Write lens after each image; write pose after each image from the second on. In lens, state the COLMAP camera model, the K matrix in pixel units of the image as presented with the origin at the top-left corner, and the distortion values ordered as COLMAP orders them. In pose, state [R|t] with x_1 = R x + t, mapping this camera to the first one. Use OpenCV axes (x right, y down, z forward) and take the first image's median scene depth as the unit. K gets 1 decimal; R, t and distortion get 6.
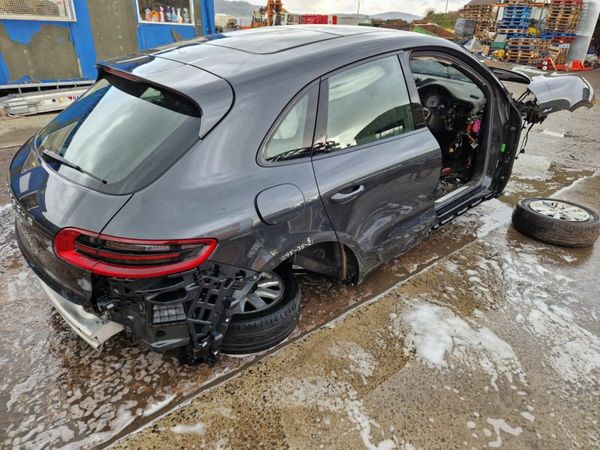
lens RADIAL K [[401.6, 0, 300.1], [0, 401.6, 225.1], [0, 0, 1]] dist [0.058374, -0.043690]
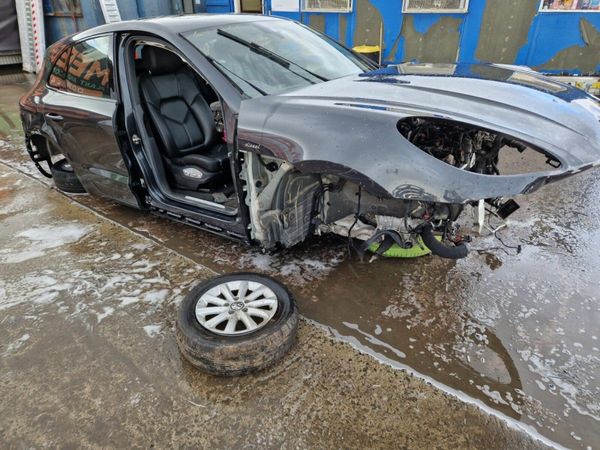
lens RADIAL K [[401.6, 0, 300.2], [0, 401.6, 225.4], [0, 0, 1]] dist [0.058374, -0.043690]
pose [[0.207208, 0.432932, -0.877288, 1.337270], [-0.420092, 0.849239, 0.319868, -0.444069], [0.883509, 0.302263, 0.357840, 0.965380]]
